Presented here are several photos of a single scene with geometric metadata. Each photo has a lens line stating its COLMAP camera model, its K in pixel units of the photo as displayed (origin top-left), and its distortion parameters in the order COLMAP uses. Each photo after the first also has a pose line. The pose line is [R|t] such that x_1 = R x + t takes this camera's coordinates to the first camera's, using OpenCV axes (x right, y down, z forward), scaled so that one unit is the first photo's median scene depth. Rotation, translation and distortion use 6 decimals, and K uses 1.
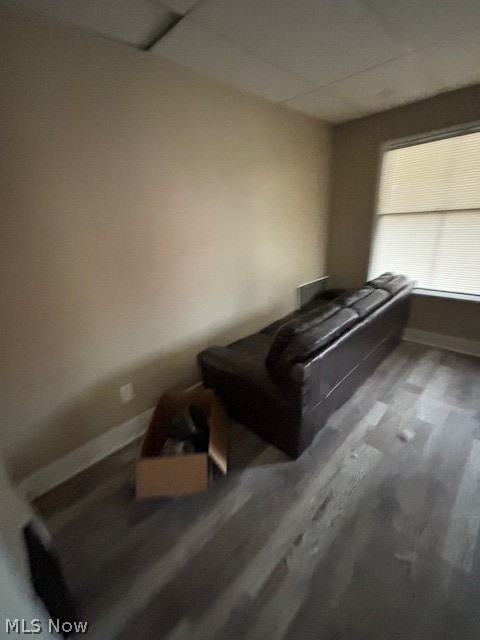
lens RADIAL K [[268.1, 0, 239.7], [0, 268.1, 319.3], [0, 0, 1]] dist [-0.000515, 0.000464]
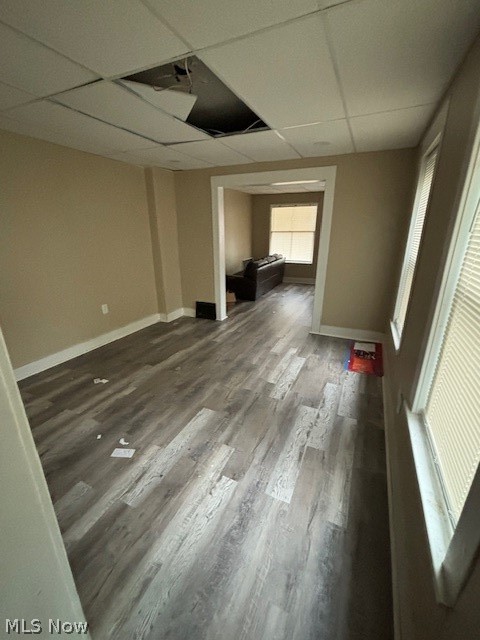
lens RADIAL K [[268.1, 0, 239.7], [0, 268.1, 319.3], [0, 0, 1]] dist [-0.000515, 0.000464]
pose [[0.938394, -0.053342, 0.341427, -0.754924], [0.067983, 0.997203, -0.031051, 0.559159], [-0.338815, 0.052349, 0.939395, -1.400545]]
